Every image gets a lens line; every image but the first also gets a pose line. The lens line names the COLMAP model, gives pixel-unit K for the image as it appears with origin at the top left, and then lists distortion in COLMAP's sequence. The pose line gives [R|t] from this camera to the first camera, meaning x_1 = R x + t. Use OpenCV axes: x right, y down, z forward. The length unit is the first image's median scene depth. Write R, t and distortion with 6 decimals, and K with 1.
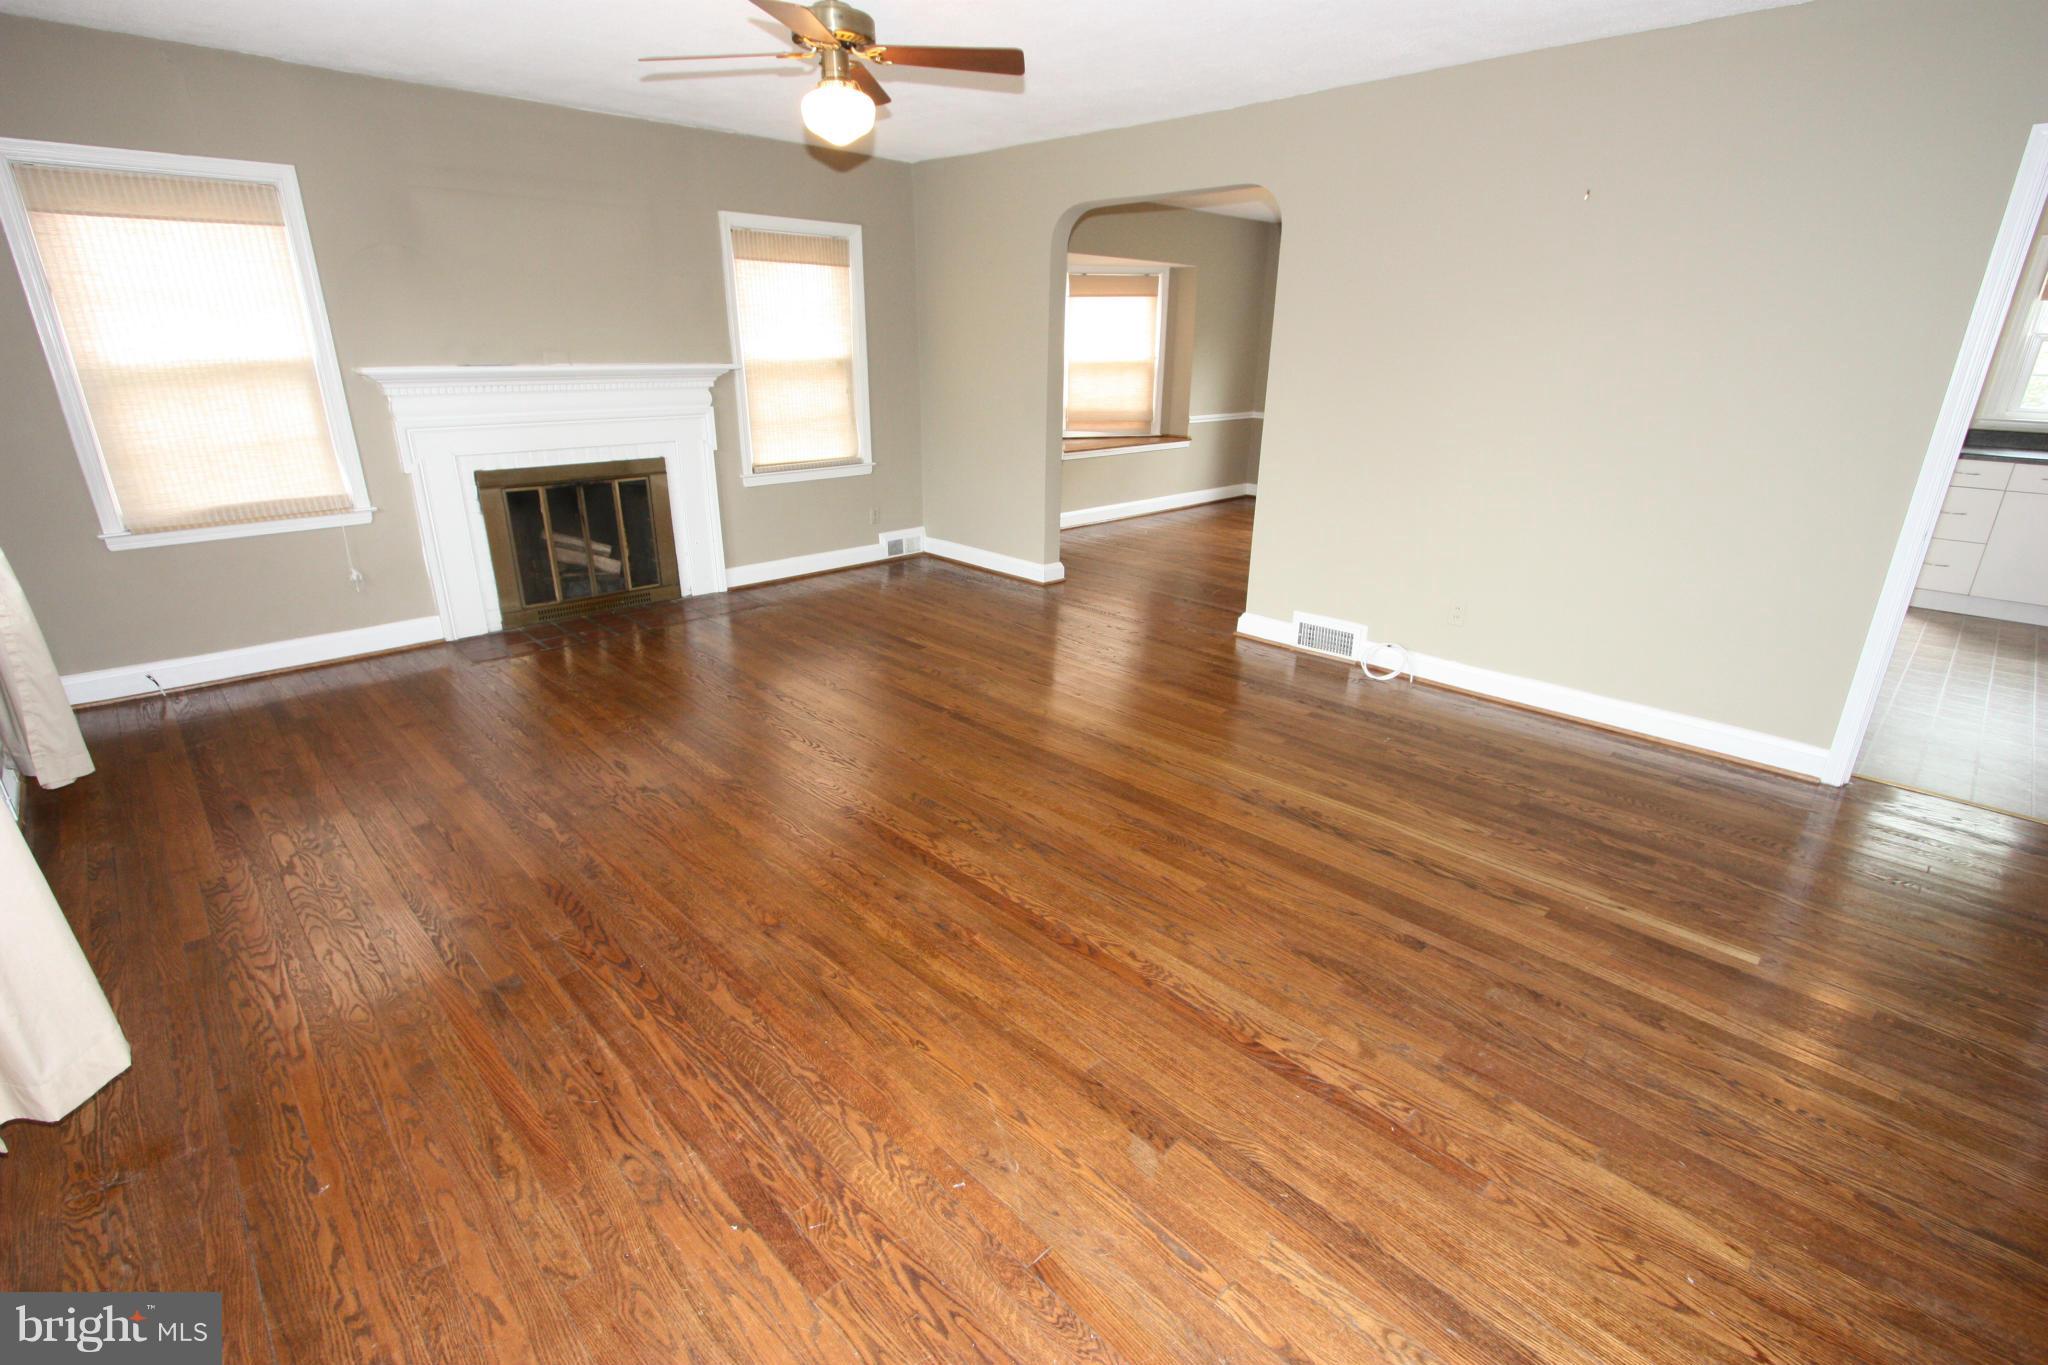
lens RADIAL K [[946.9, 0, 1026.0], [0, 946.9, 690.1], [0, 0, 1]] dist [-0.011225, -0.000080]
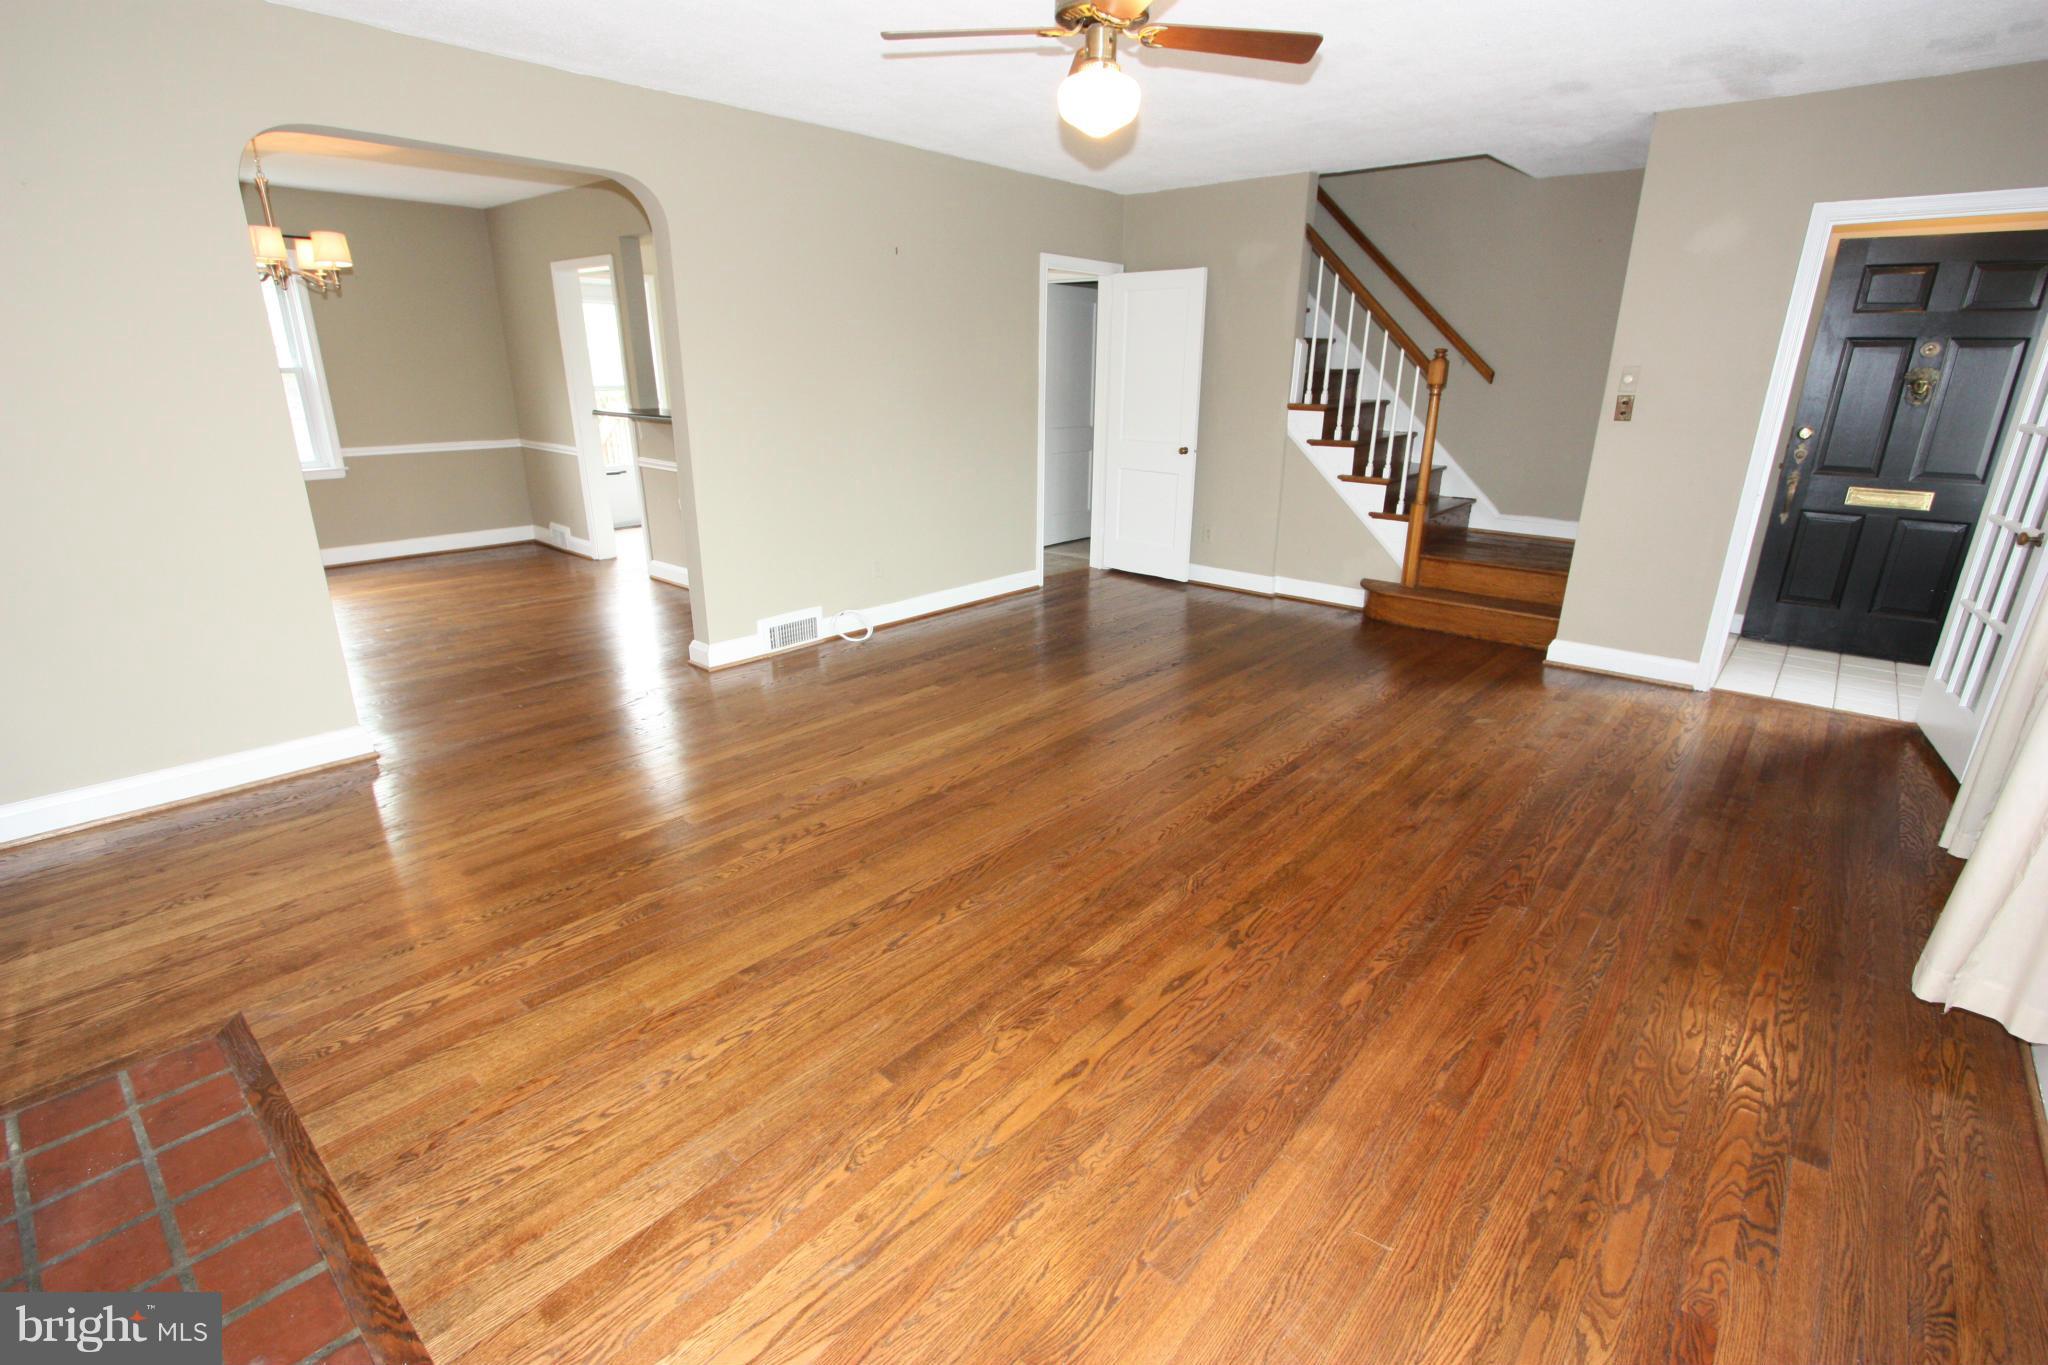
lens RADIAL K [[946.9, 0, 1026.0], [0, 946.9, 690.1], [0, 0, 1]] dist [-0.011225, -0.000080]
pose [[-0.083597, -0.334097, 0.938824, -0.767285], [0.334072, 0.878206, 0.342272, -0.290375], [-0.938833, 0.342248, 0.038197, 0.779946]]
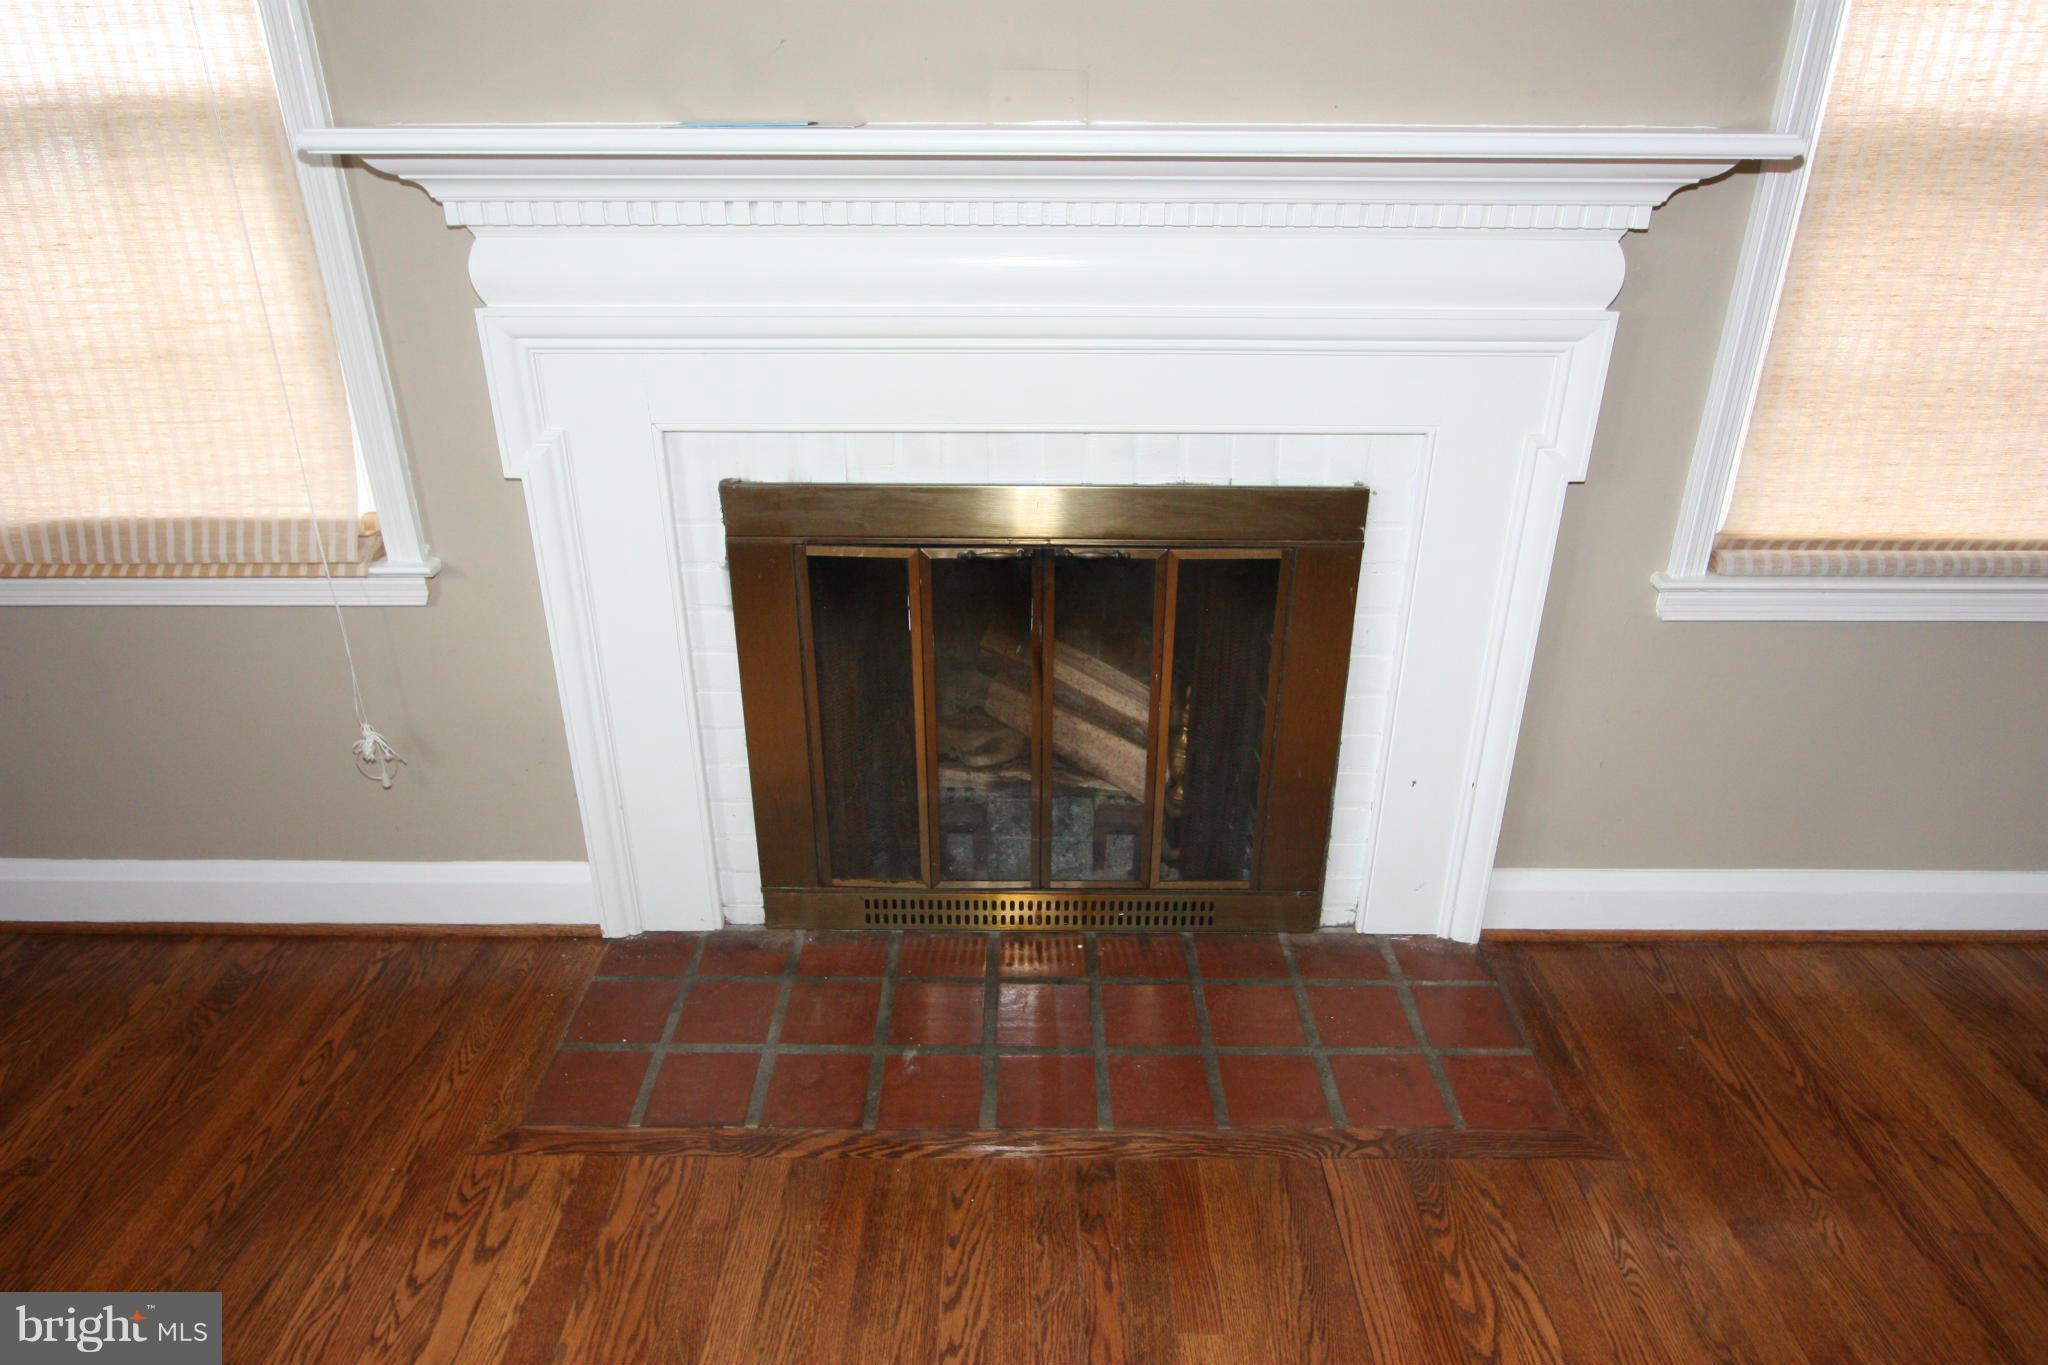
lens RADIAL K [[1281.2, 0, 1024.0], [0, 1281.2, 682.5], [0, 0, 1]] dist [0.004469, 0.001246]
pose [[0.714192, 0.300028, -0.632386, -0.248770], [-0.235340, 0.953805, 0.186737, -0.286626], [0.659200, 0.015460, 0.751809, 0.798713]]
